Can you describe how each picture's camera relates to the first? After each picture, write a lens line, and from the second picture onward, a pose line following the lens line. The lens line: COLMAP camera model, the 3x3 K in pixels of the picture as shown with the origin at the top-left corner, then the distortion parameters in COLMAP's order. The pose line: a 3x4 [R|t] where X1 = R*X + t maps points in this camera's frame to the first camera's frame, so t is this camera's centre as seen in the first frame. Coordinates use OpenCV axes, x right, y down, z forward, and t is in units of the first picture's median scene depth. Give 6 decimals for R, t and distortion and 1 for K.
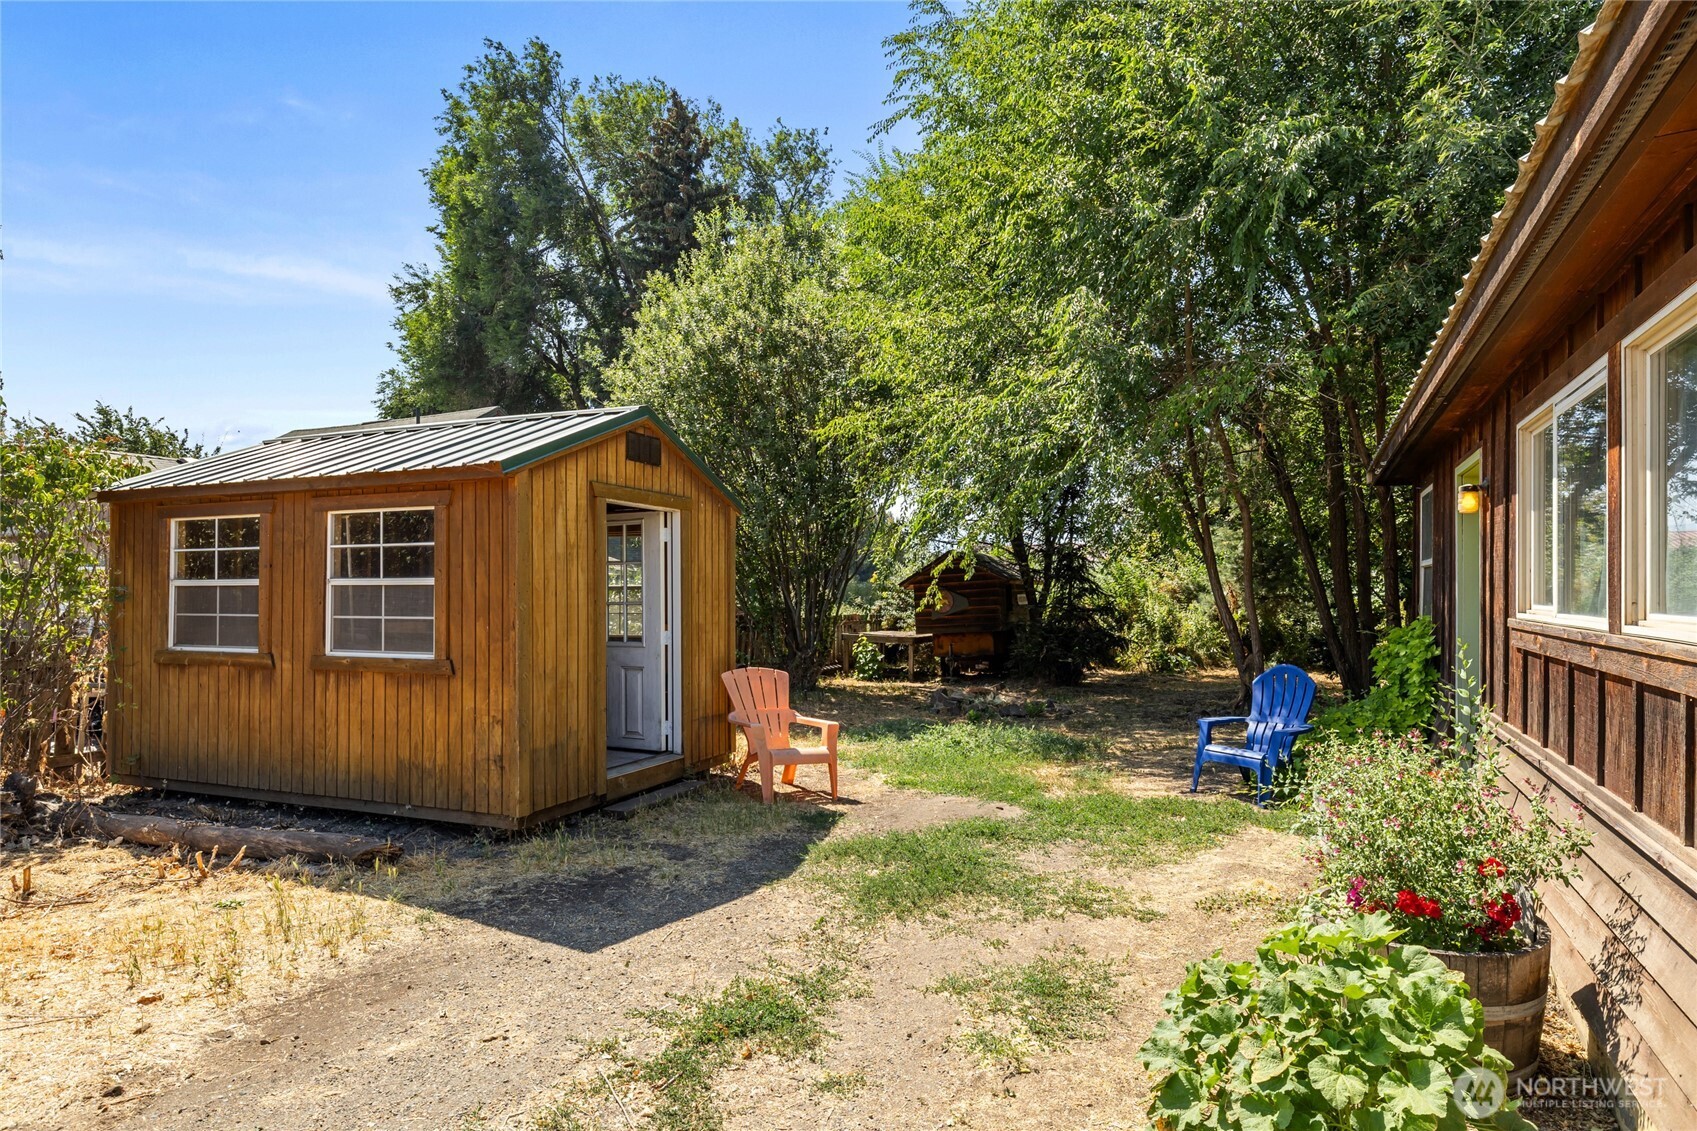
lens RADIAL K [[958.2, 0, 848.1], [0, 958.2, 534.9], [0, 0, 1]] dist [0.002739, -0.000241]
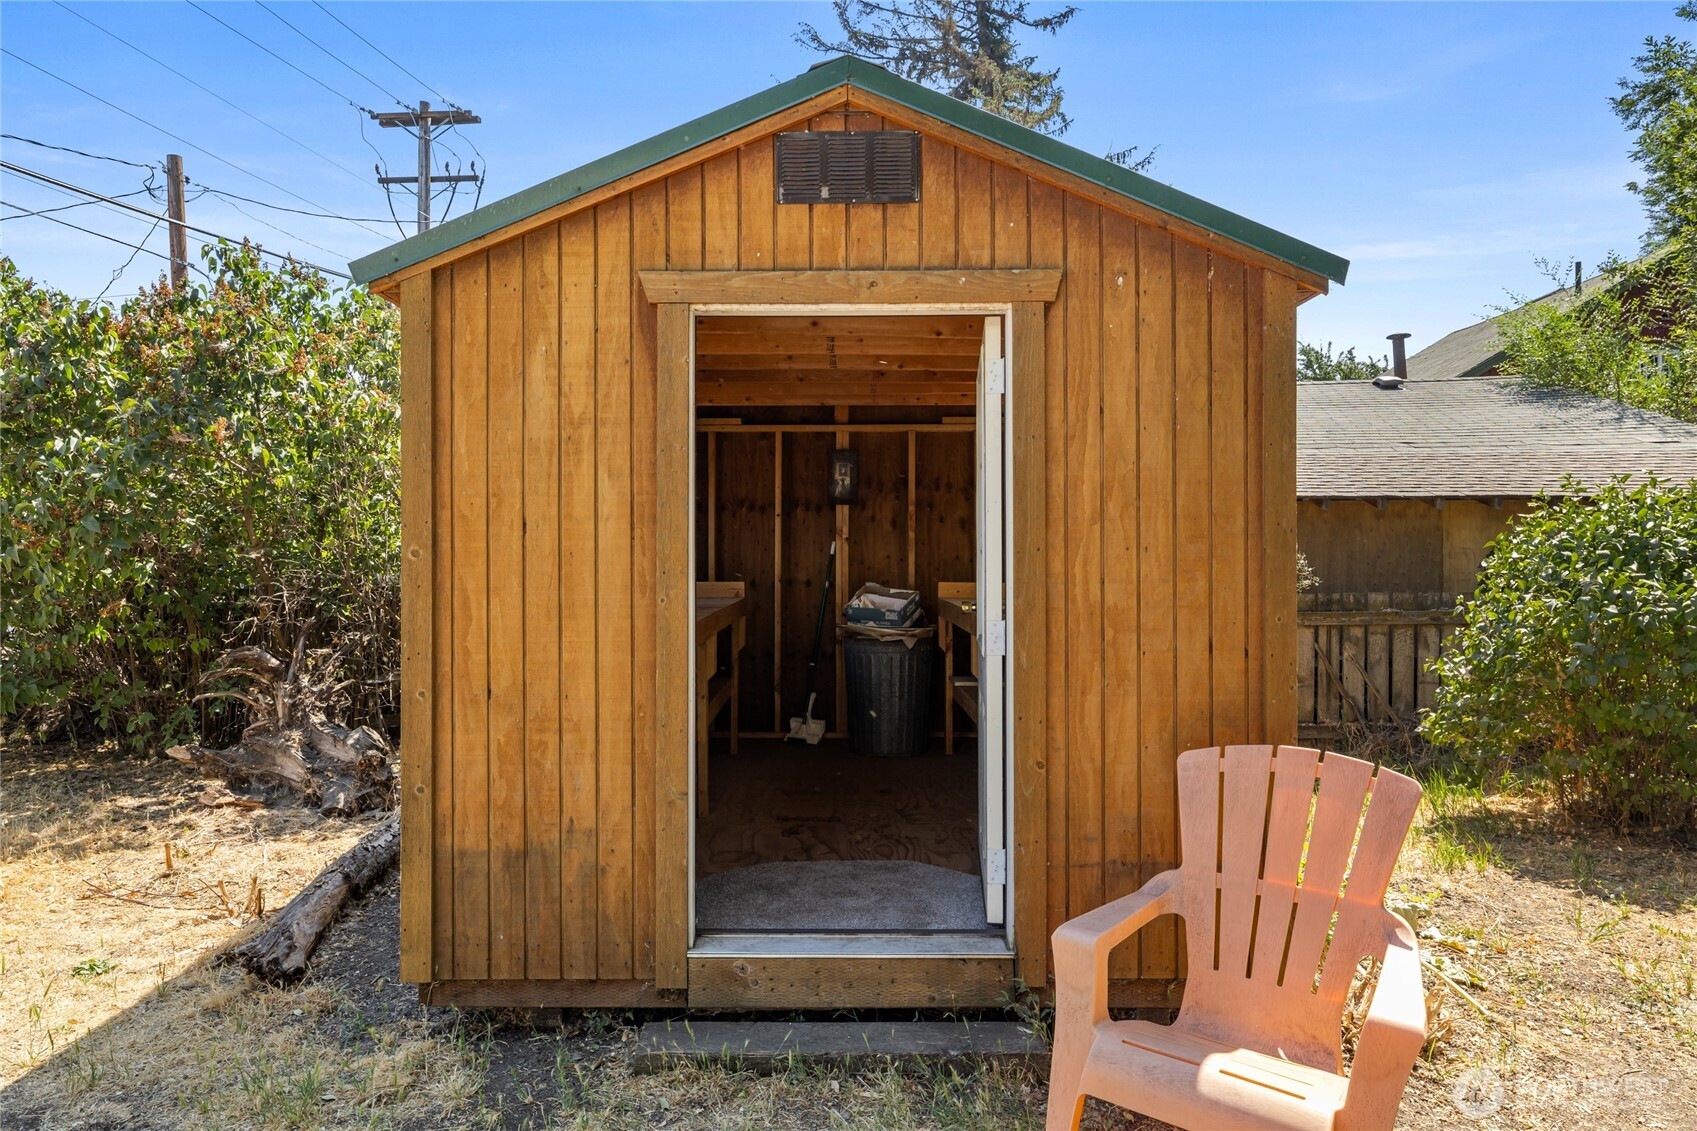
lens RADIAL K [[1105.6, 0, 842.7], [0, 1105.6, 544.4], [0, 0, 1]] dist [0.001778, 0.001222]
pose [[0.392071, -0.001550, -0.919934, 0.222173], [0.058426, 0.998022, 0.023220, 0.059655], [0.918078, -0.062851, 0.391385, 0.836051]]
